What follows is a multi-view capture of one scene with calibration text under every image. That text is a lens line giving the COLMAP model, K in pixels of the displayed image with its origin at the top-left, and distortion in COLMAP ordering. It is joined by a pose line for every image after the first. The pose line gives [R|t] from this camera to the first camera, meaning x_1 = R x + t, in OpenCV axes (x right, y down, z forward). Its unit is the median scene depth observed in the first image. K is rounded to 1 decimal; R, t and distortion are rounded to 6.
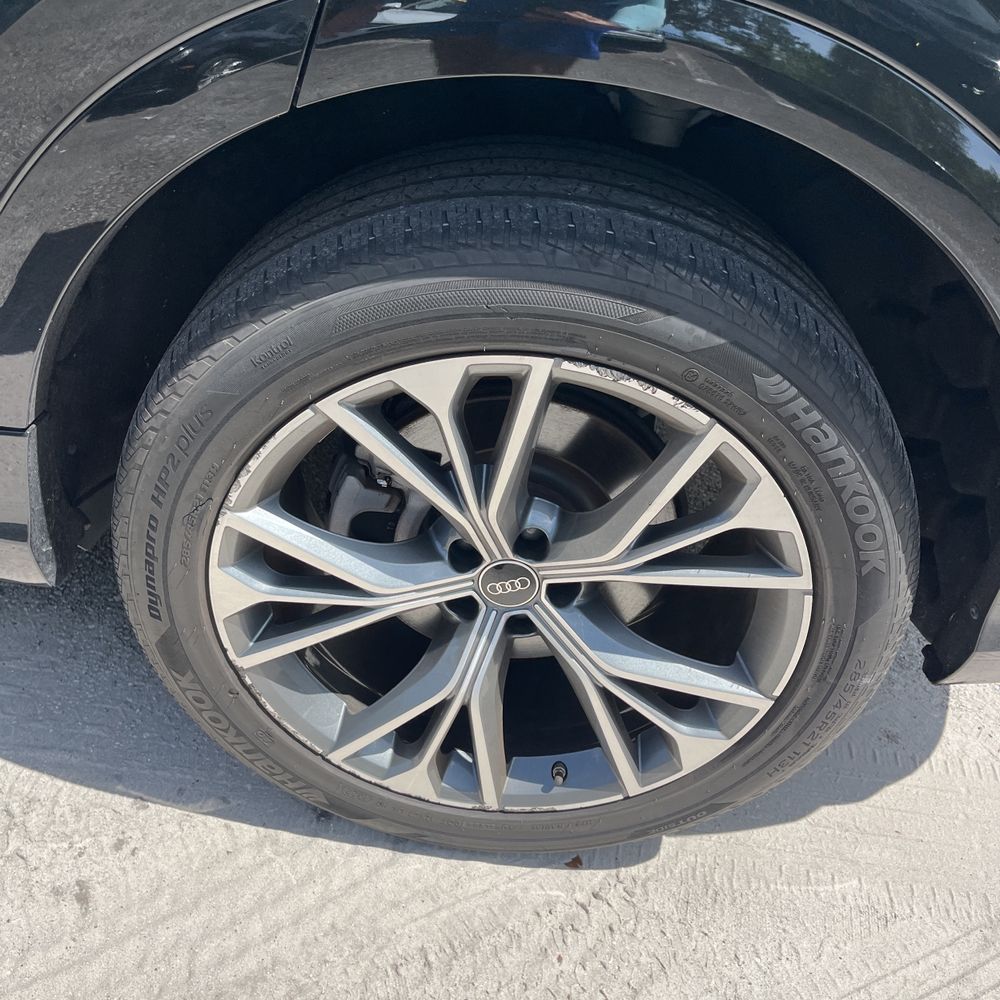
lens RADIAL K [[1024.4, 0, 492.2], [0, 1024.4, 495.7], [0, 0, 1]] dist [0.006324, 0.000000]
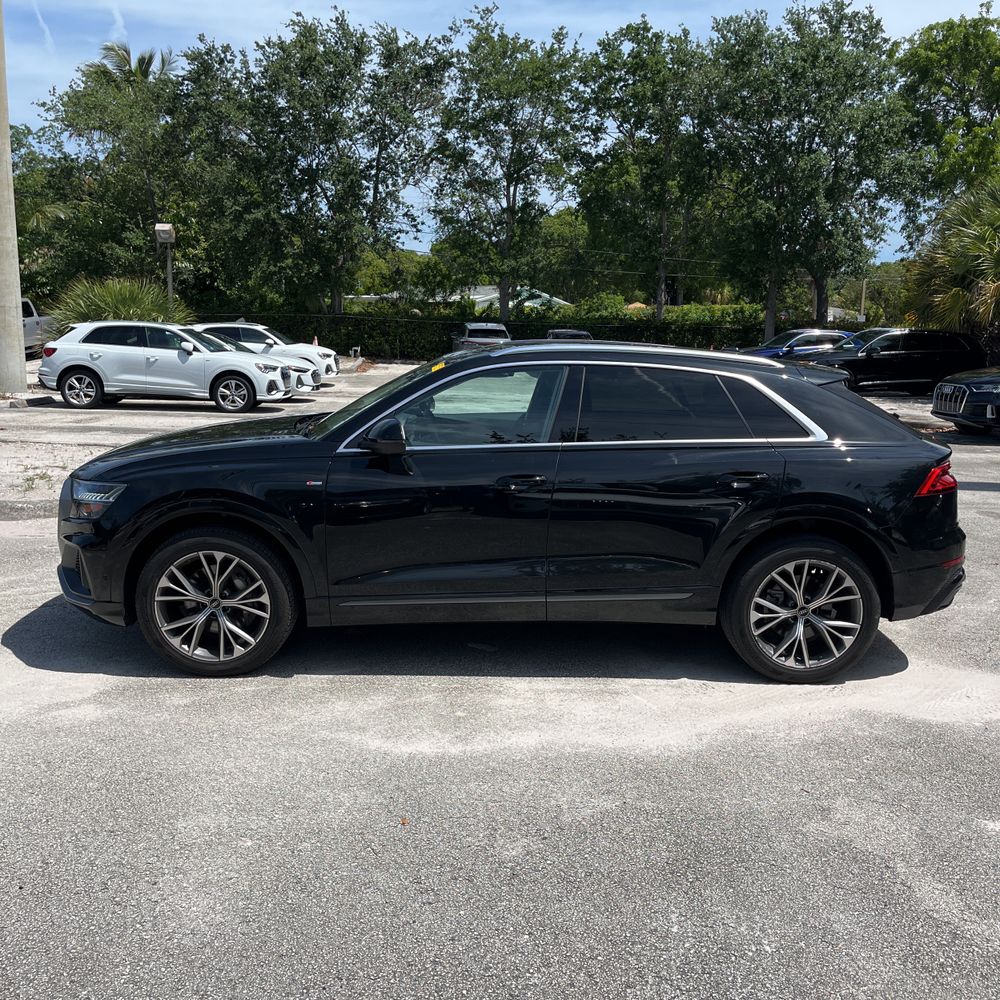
lens RADIAL K [[1024.4, 0, 495.2], [0, 1024.4, 498.0], [0, 0, 1]] dist [0.006324, 0.000000]
pose [[0.991279, -0.127812, 0.032110, -1.773926], [0.128572, 0.884511, -0.448452, 1.865095], [0.028915, 0.448669, 0.893230, -4.284224]]
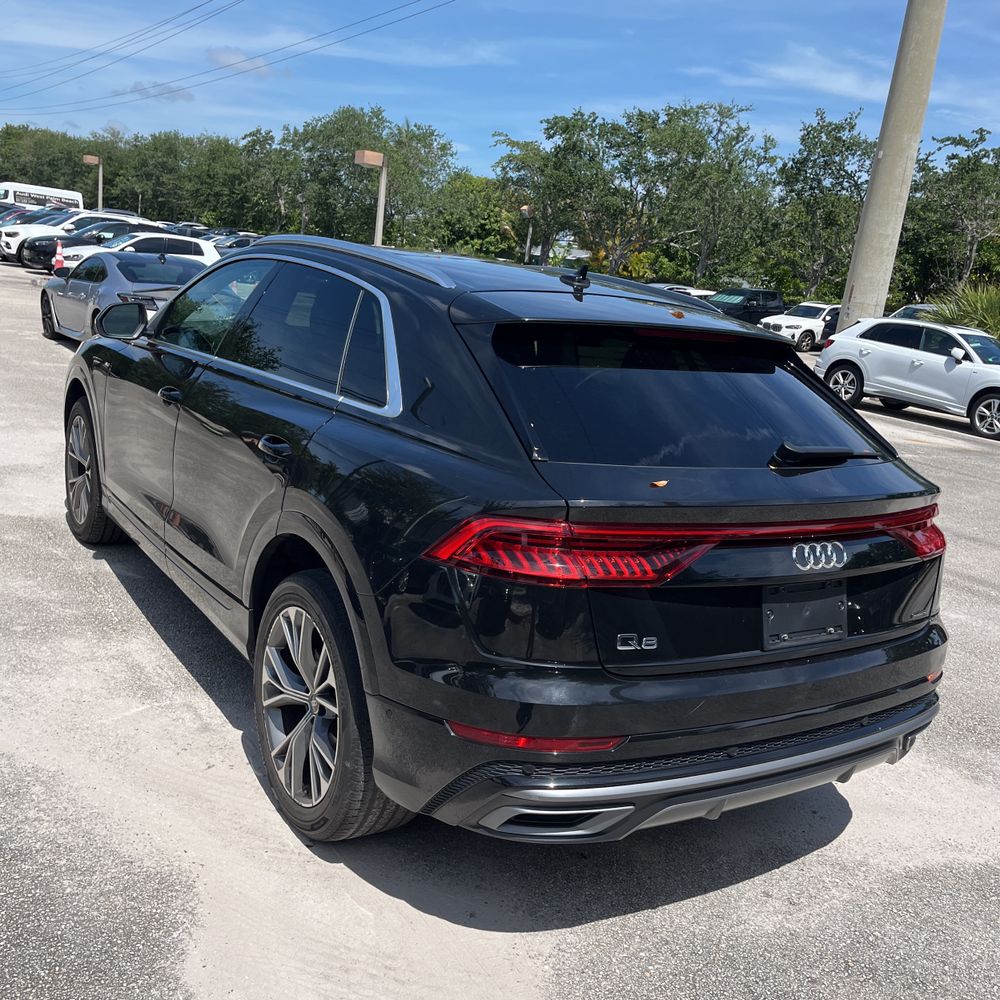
lens RADIAL K [[1024.4, 0, 493.4], [0, 1024.4, 504.5], [0, 0, 1]] dist [0.006324, 0.000000]
pose [[0.585087, 0.108667, -0.803657, 2.882718], [-0.512828, 0.817263, -0.262847, 0.142447], [0.628237, 0.565926, 0.533897, -0.615628]]
